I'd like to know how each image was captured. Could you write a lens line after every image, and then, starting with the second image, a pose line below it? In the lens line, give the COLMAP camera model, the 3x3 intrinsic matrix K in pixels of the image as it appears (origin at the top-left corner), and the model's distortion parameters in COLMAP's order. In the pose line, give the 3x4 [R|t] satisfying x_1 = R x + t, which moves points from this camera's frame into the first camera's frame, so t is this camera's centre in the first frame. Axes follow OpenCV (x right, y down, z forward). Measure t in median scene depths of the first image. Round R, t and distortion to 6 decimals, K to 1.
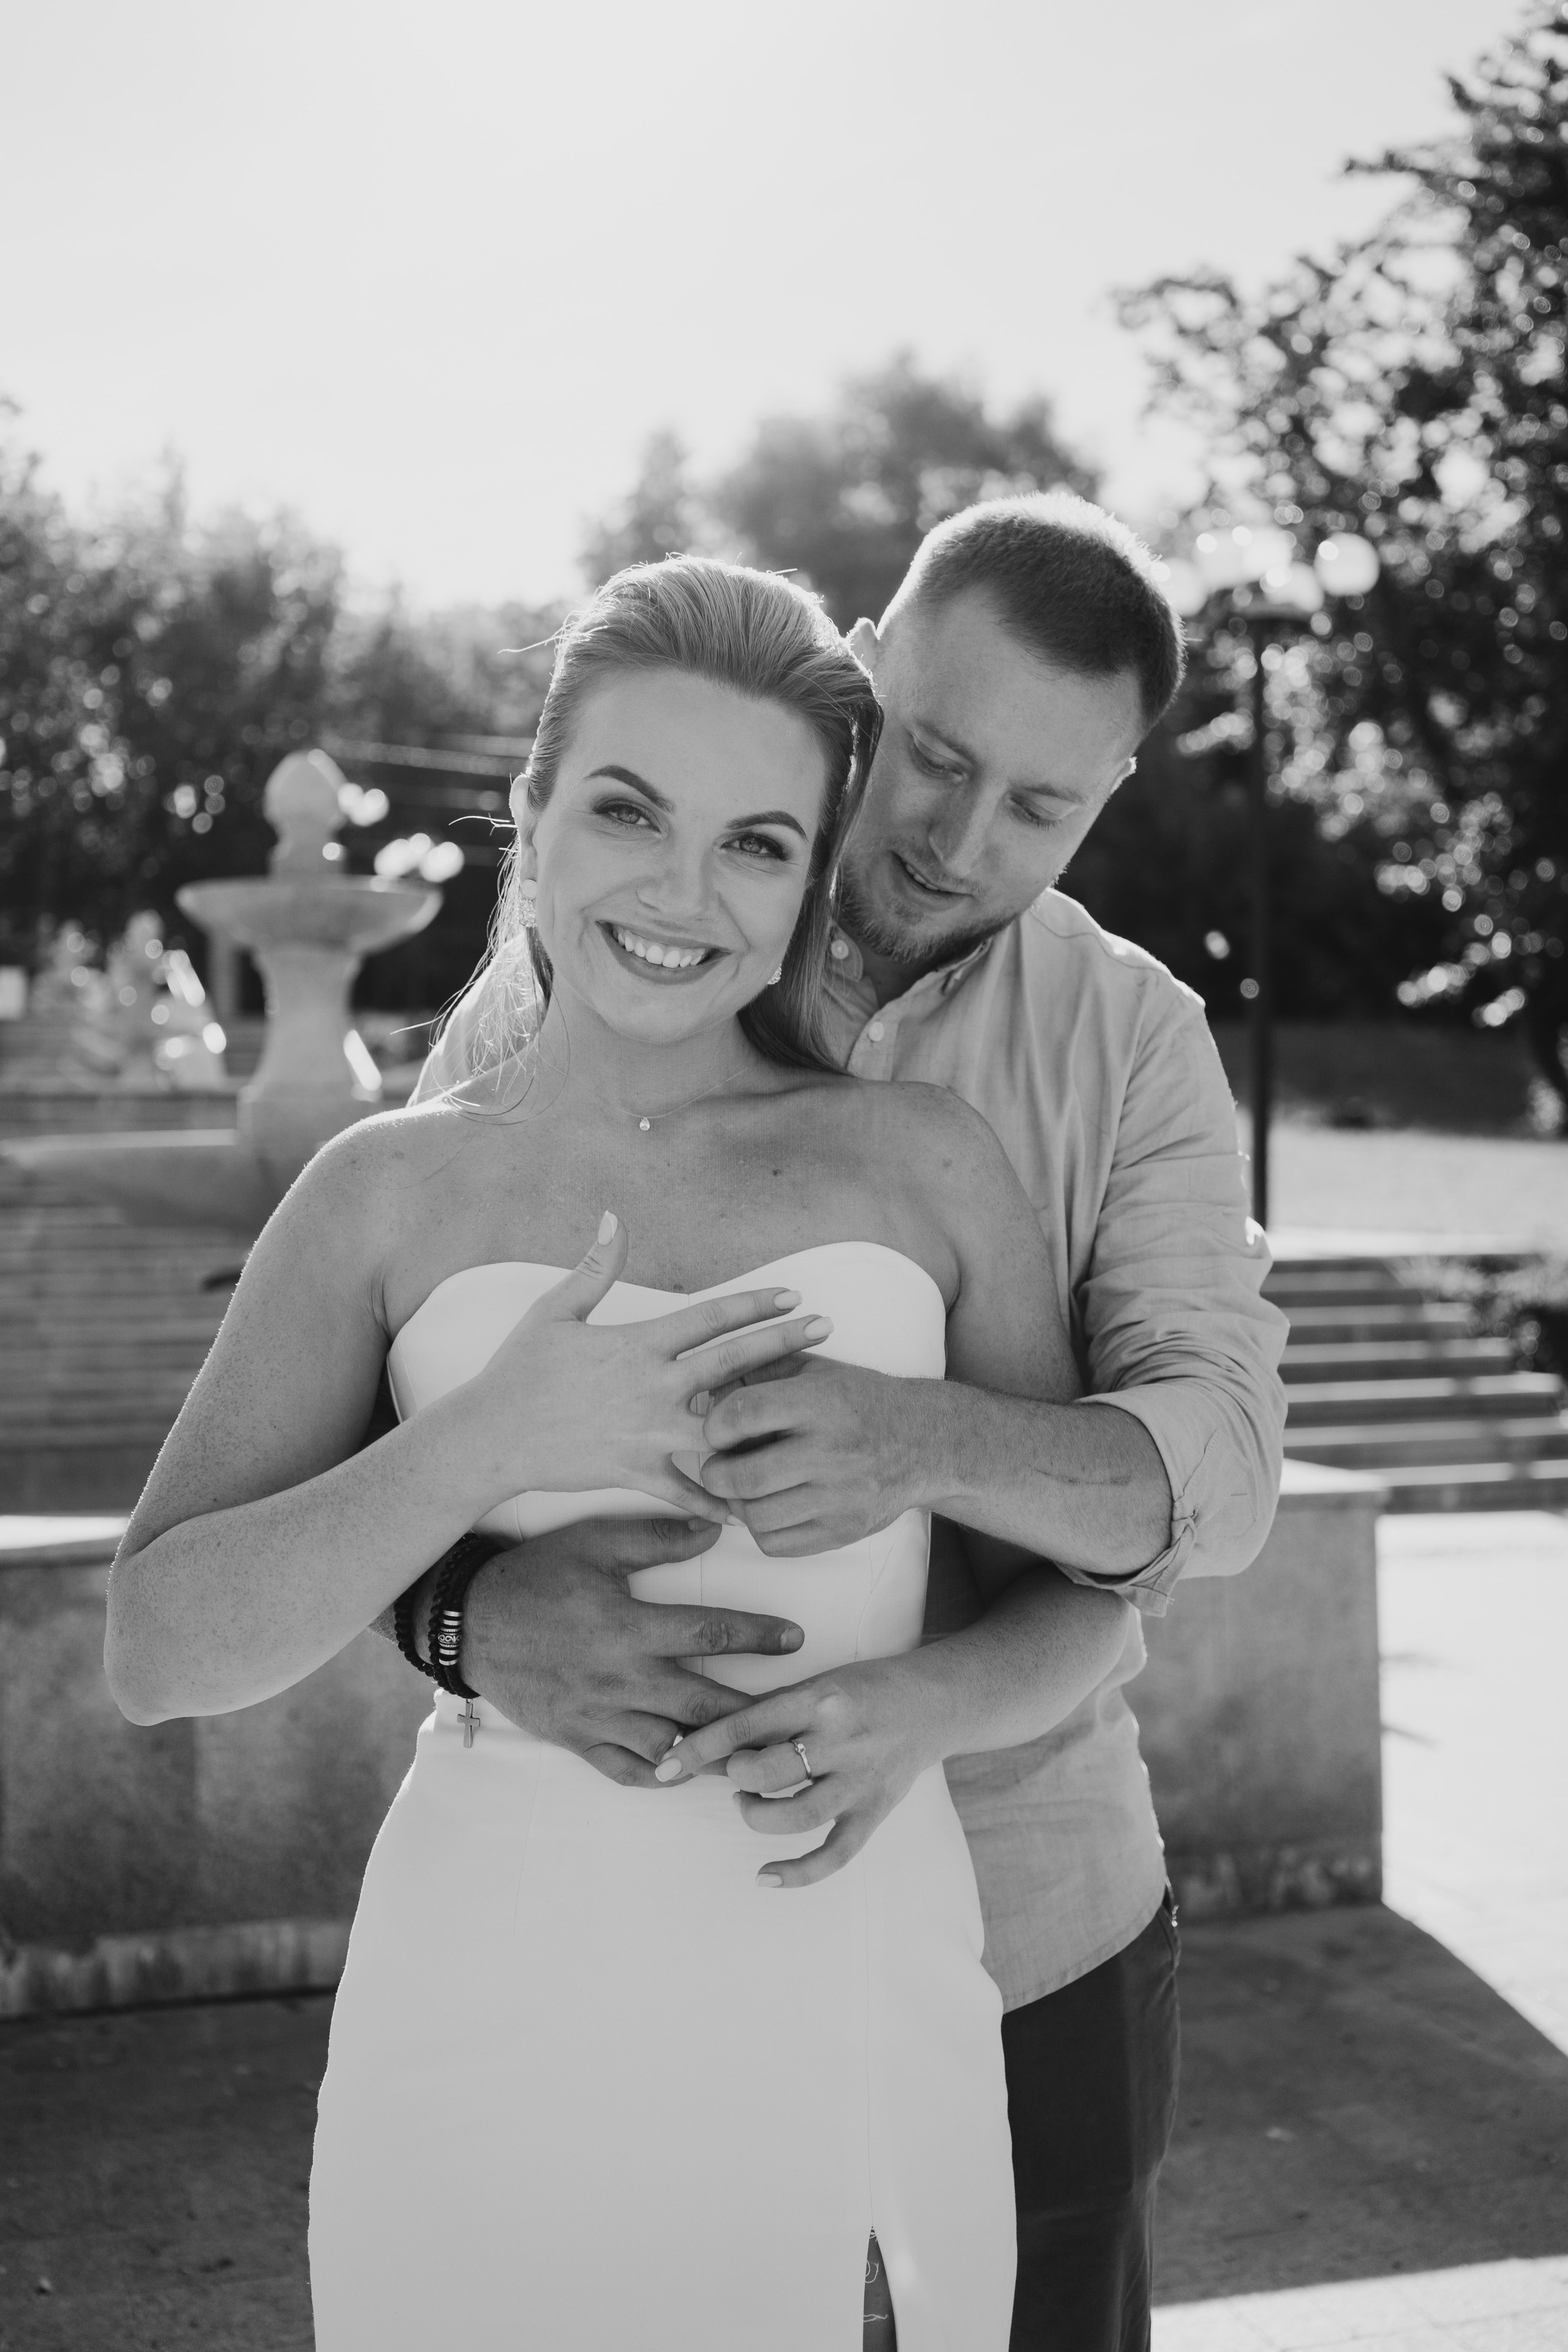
lens RADIAL K [[2438.3, 0, 689.9], [0, 2438.3, 1170.4], [0, 0, 1]] dist [0.015960, -0.173115]
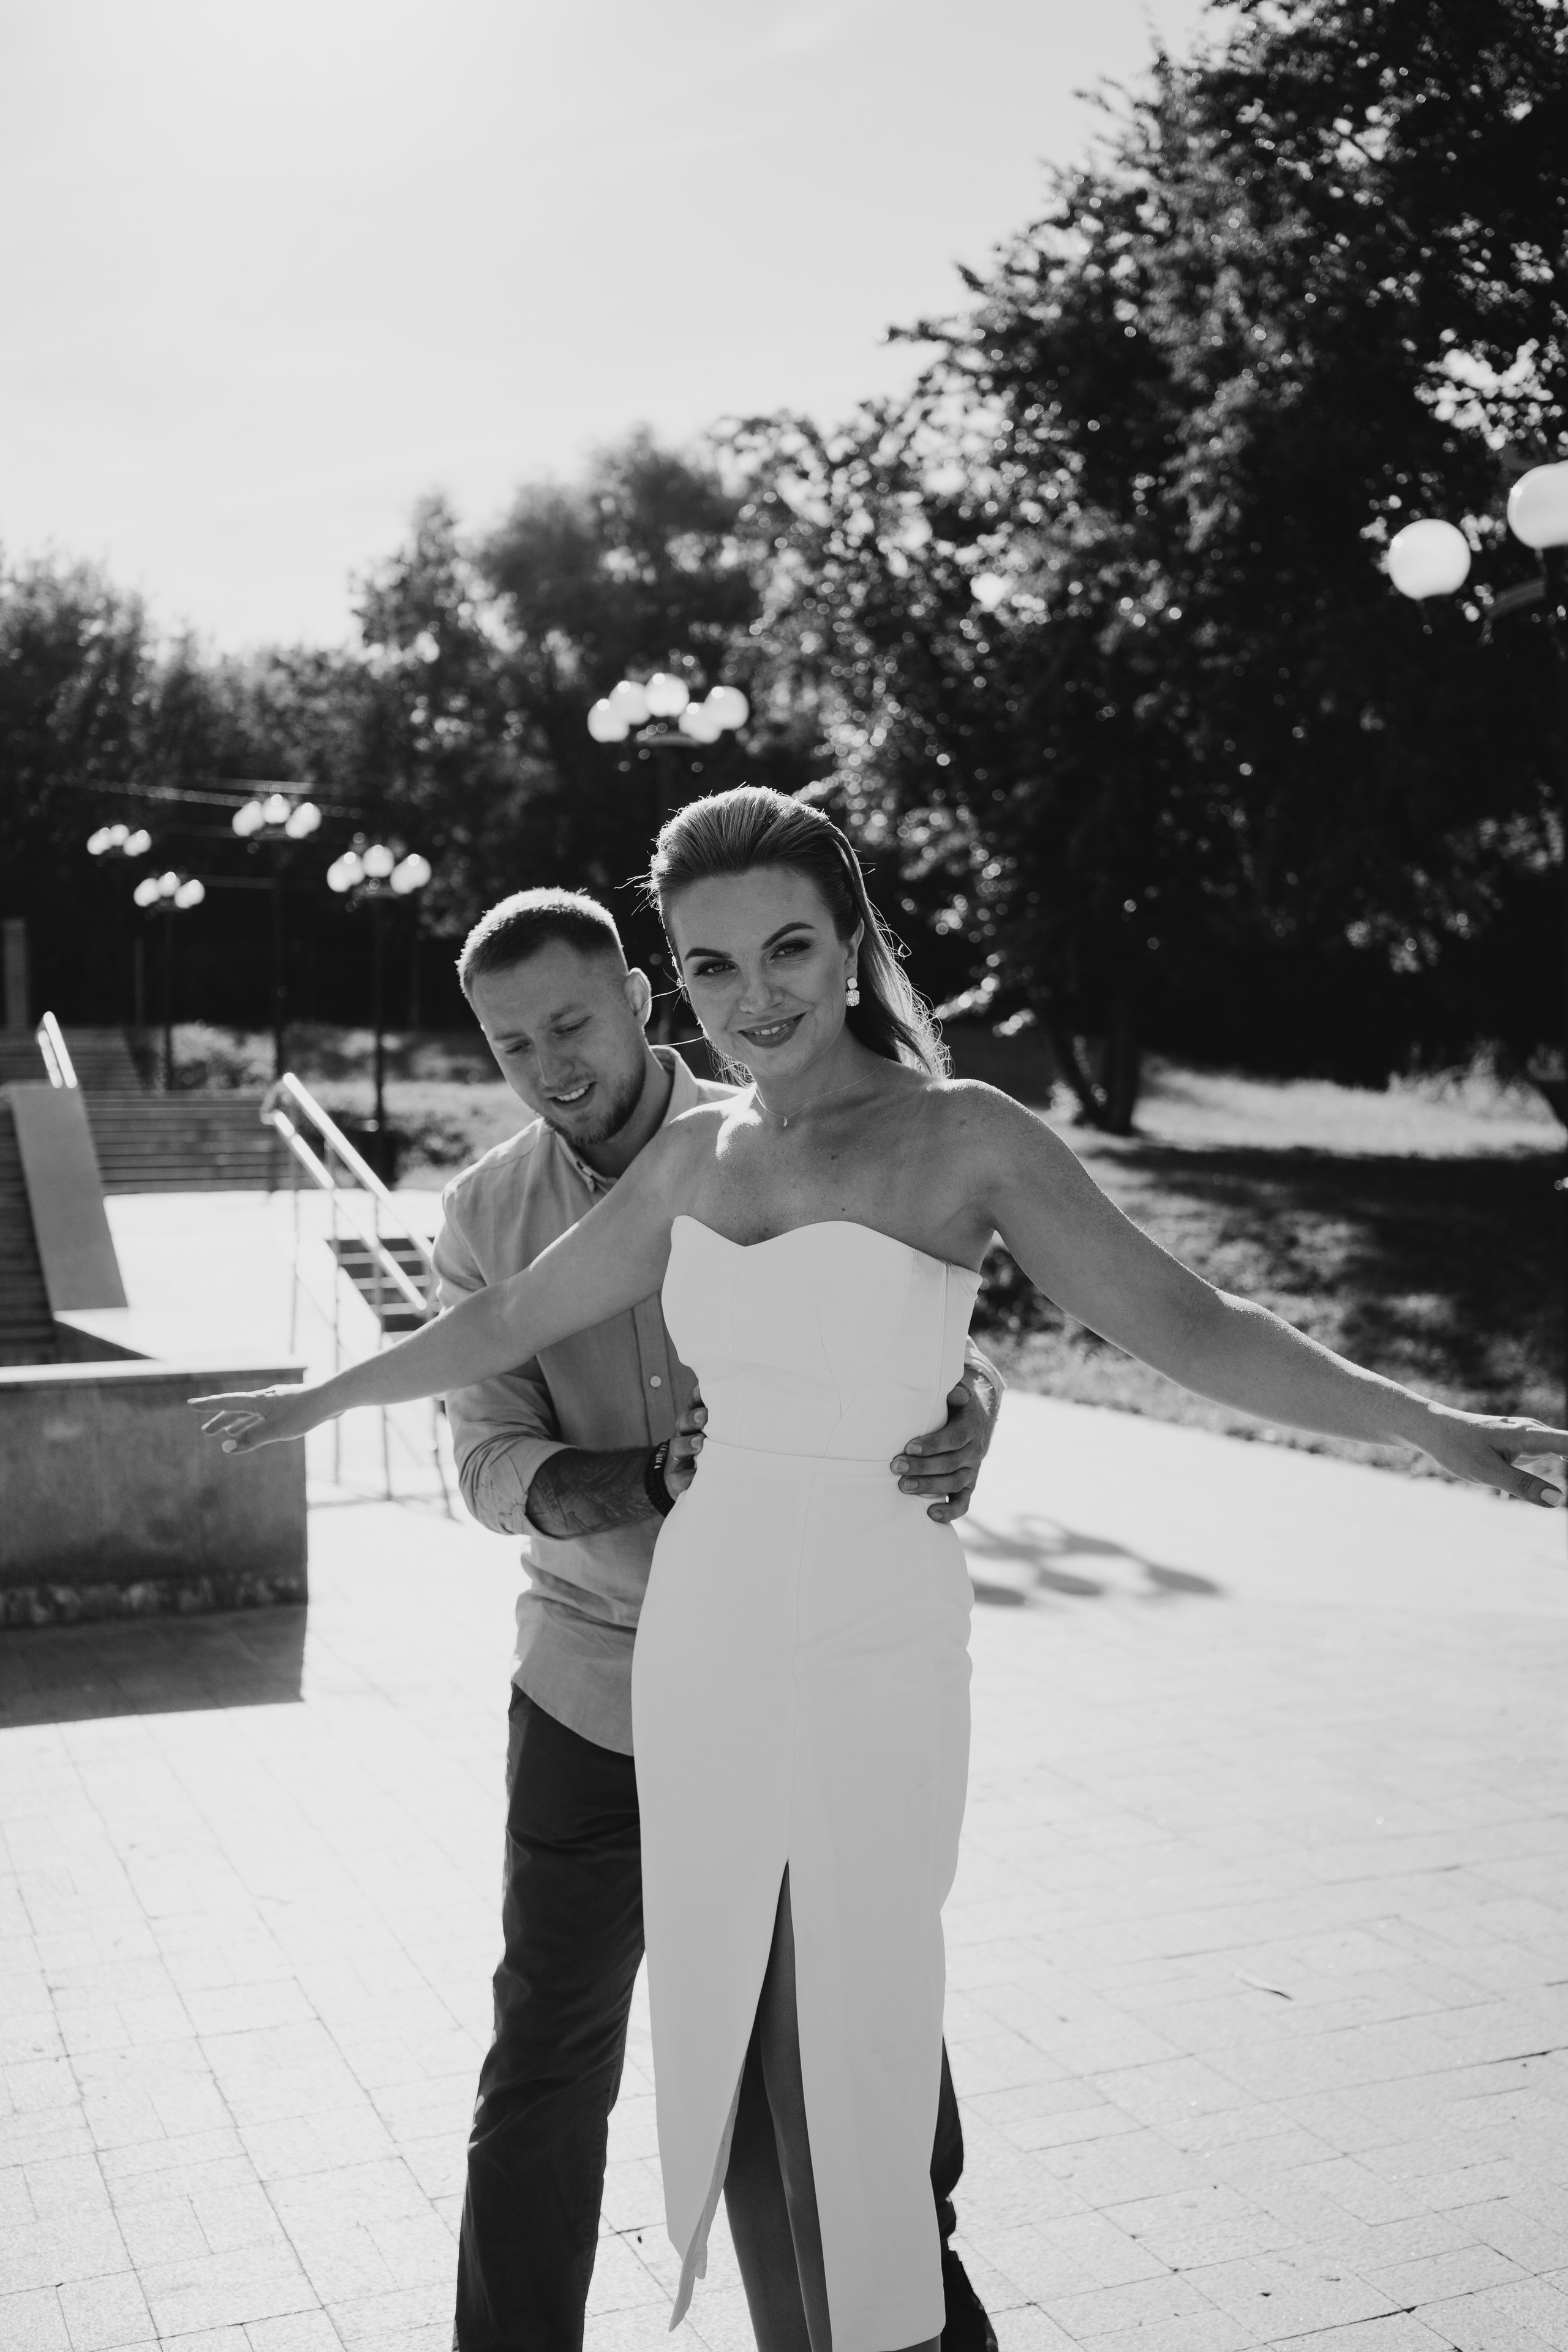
lens RADIAL K [[2267.8, 0, 816.8], [0, 2267.8, 1181.9], [0, 0, 1]] dist [-0.000872, -0.109415]
pose [[0.993688, -0.017055, 0.110877, 0.094539], [0.015408, 0.999758, 0.015698, -0.004171], [-0.111118, -0.013891, 0.993710, -0.129975]]
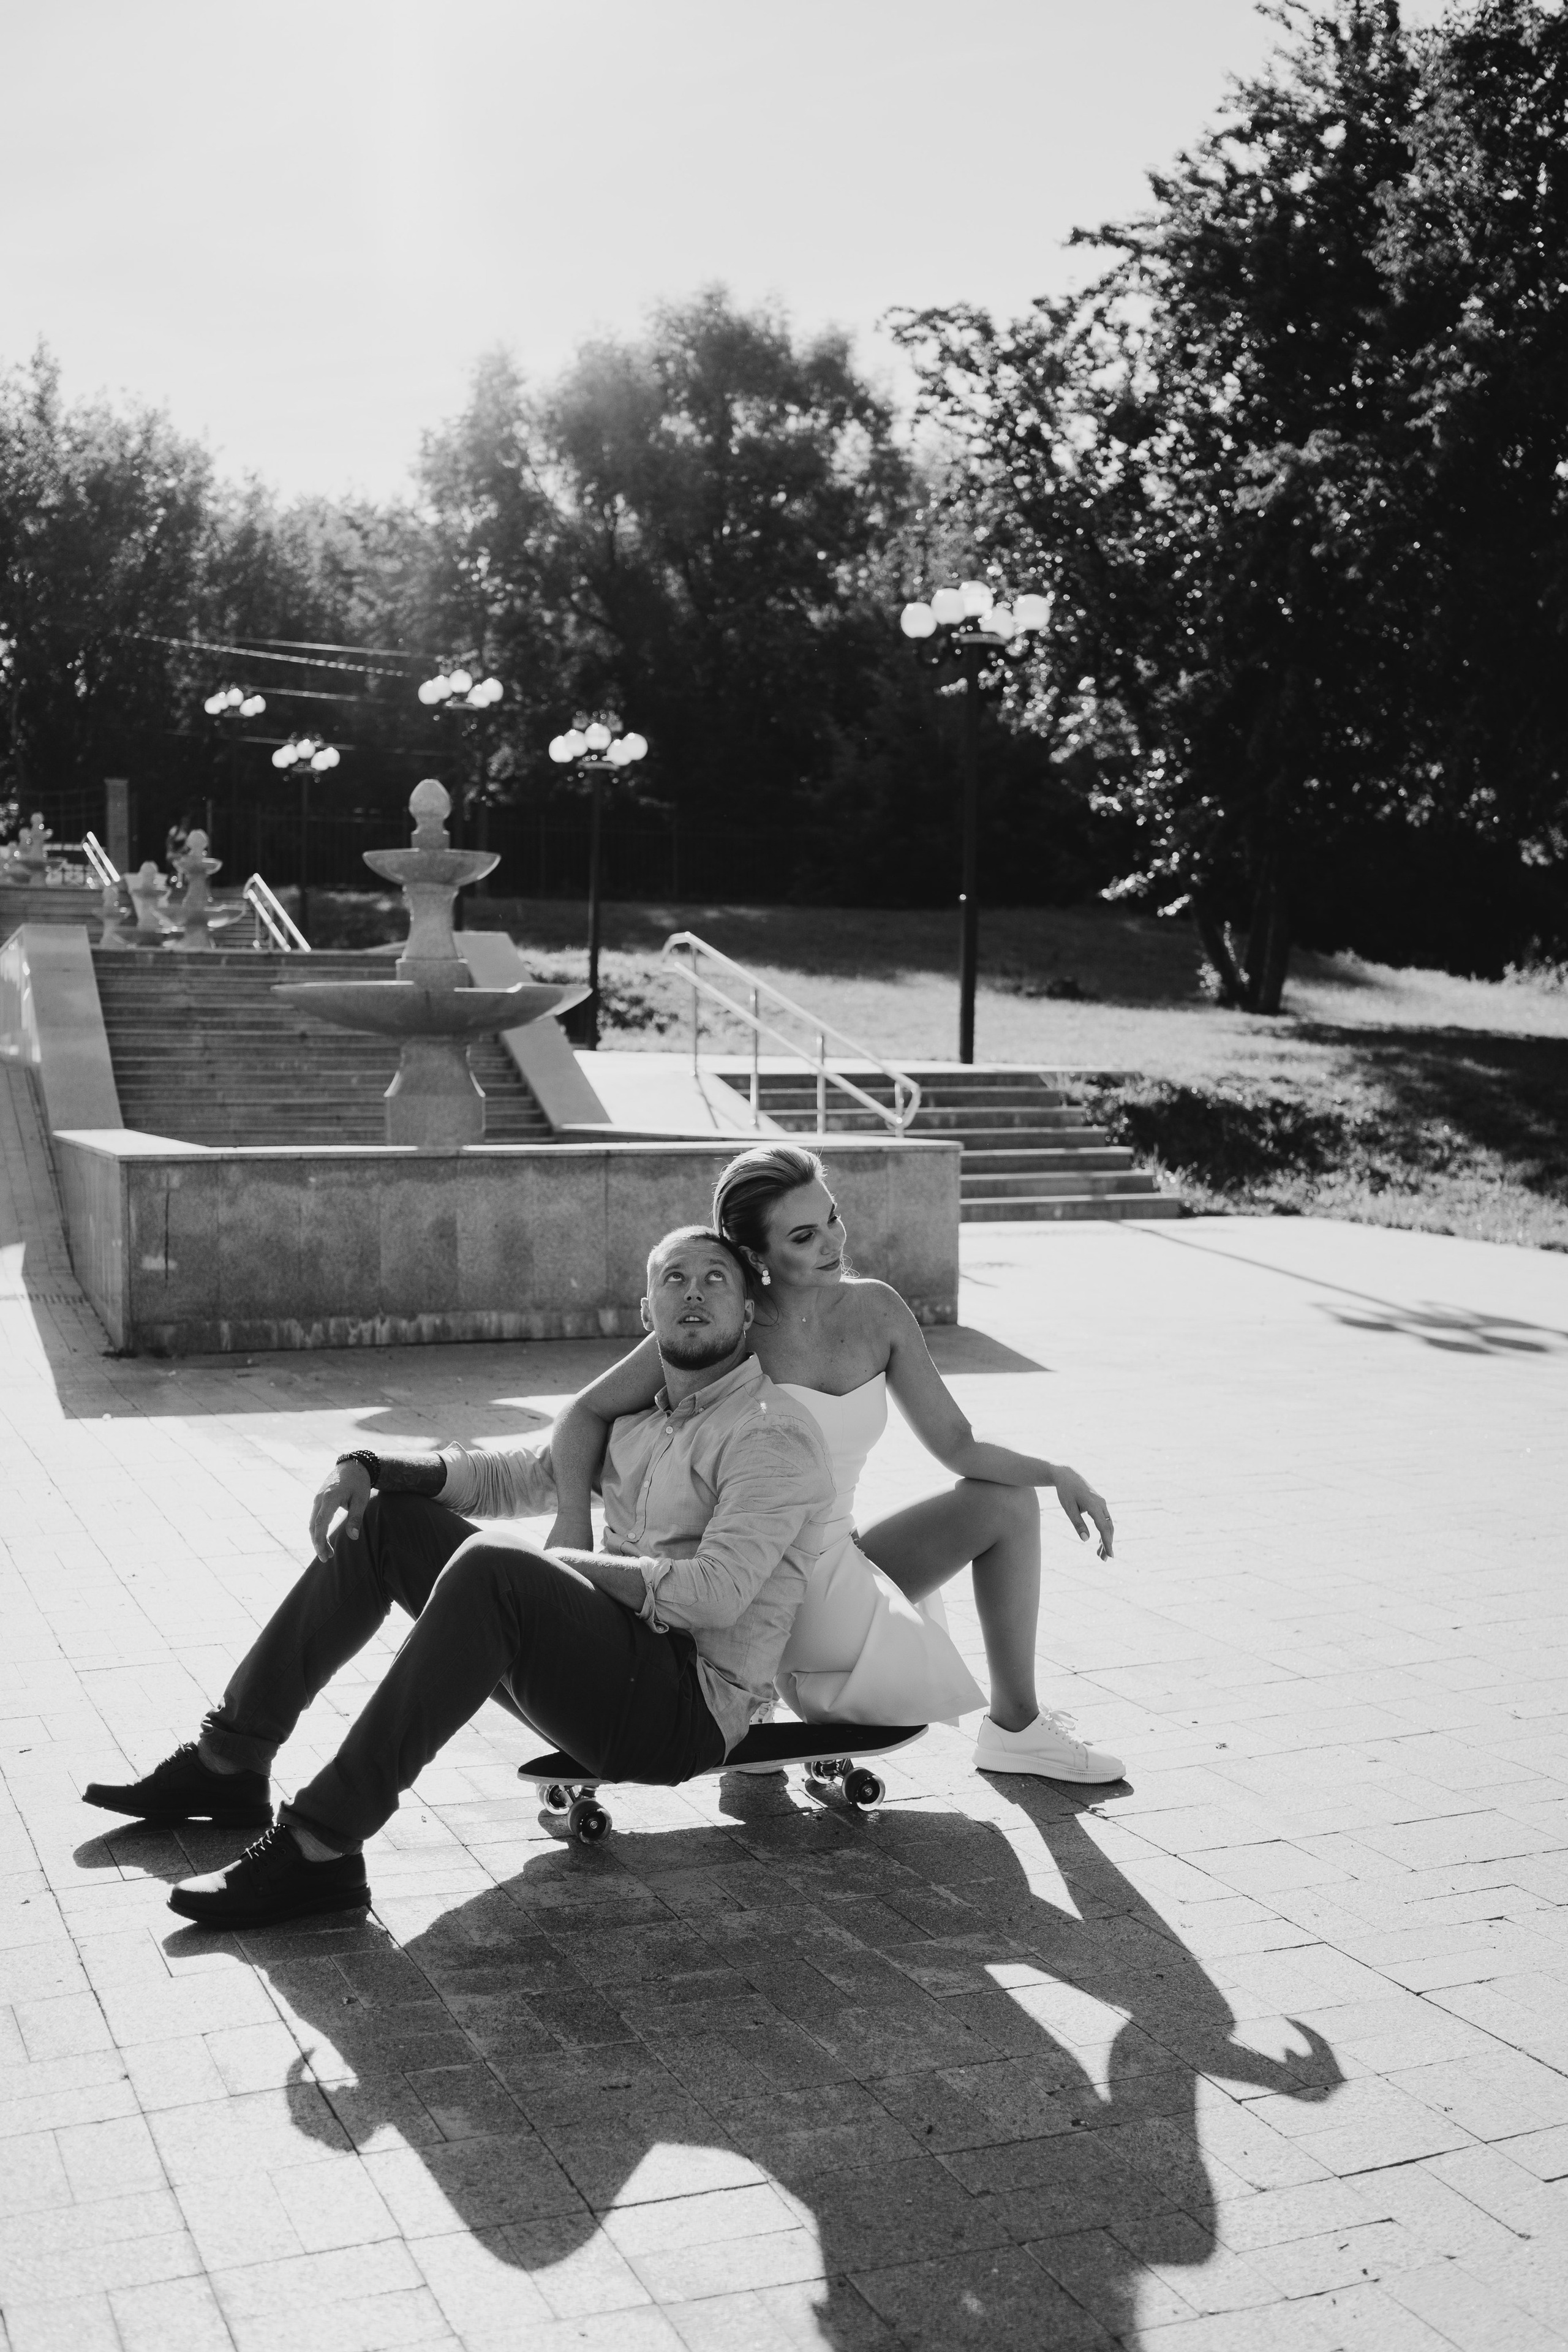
lens RADIAL K [[2396.4, 0, 784.0], [0, 2396.4, 1176.0], [0, 0, 1]] dist [0.019585, -0.179433]
pose [[0.992386, 0.004976, 0.123067, -0.030594], [-0.012124, 0.998278, 0.057398, 0.006914], [-0.122570, -0.058453, 0.990737, -0.238703]]
